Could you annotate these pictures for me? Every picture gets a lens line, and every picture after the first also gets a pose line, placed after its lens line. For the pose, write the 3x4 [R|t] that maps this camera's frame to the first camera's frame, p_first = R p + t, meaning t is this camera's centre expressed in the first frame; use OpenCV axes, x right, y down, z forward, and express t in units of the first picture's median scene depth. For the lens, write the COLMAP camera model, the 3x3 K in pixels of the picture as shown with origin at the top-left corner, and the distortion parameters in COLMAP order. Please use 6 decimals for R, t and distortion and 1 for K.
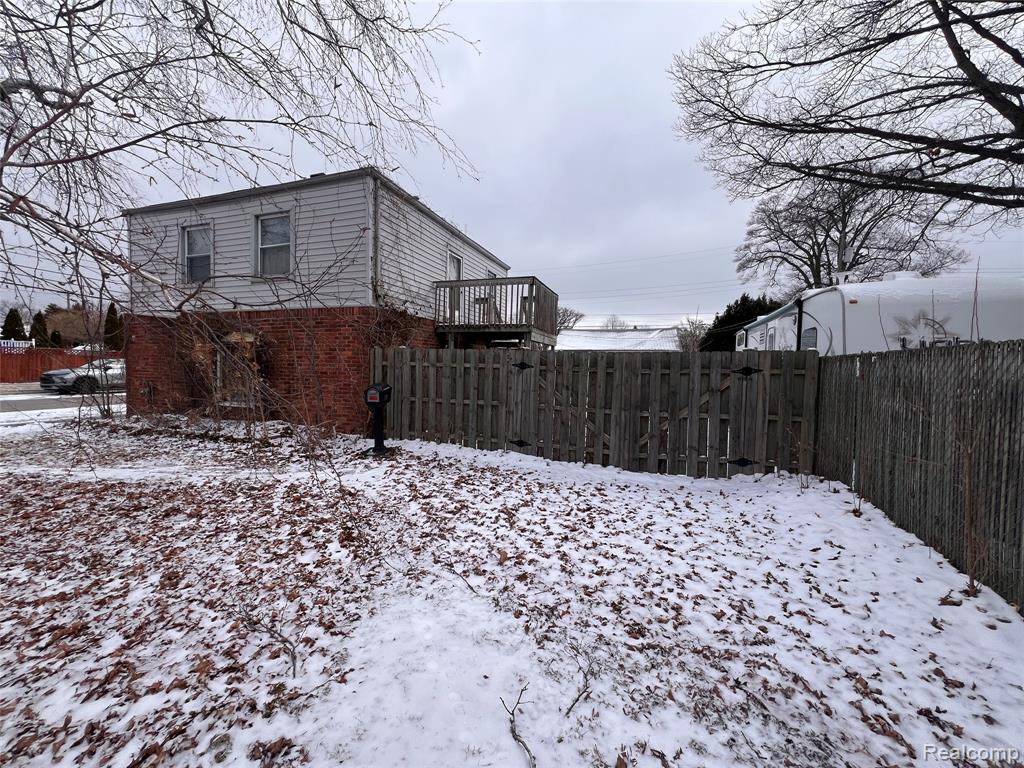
lens RADIAL K [[414.4, 0, 511.6], [0, 414.4, 383.4], [0, 0, 1]] dist [0.001191, 0.000034]
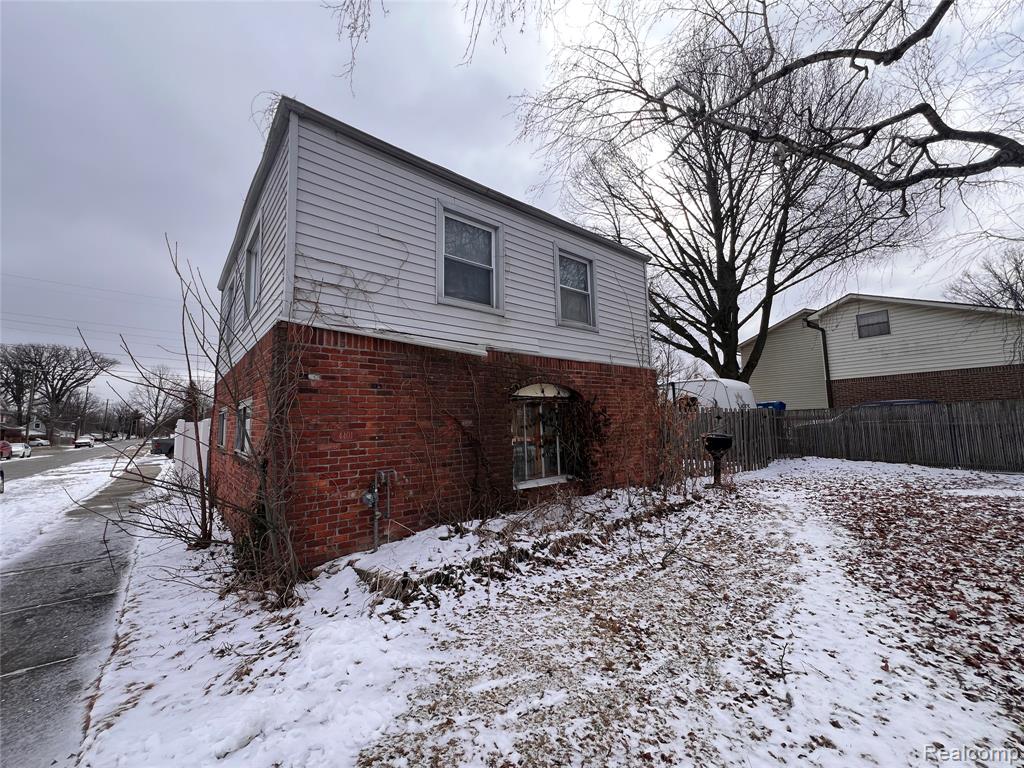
lens RADIAL K [[414.4, 0, 512.4], [0, 414.4, 383.1], [0, 0, 1]] dist [0.001191, 0.000034]
pose [[0.508677, 0.052301, 0.859367, -1.371897], [0.071583, 0.992128, -0.102752, -0.051833], [-0.857976, 0.113784, 0.500929, 0.684169]]
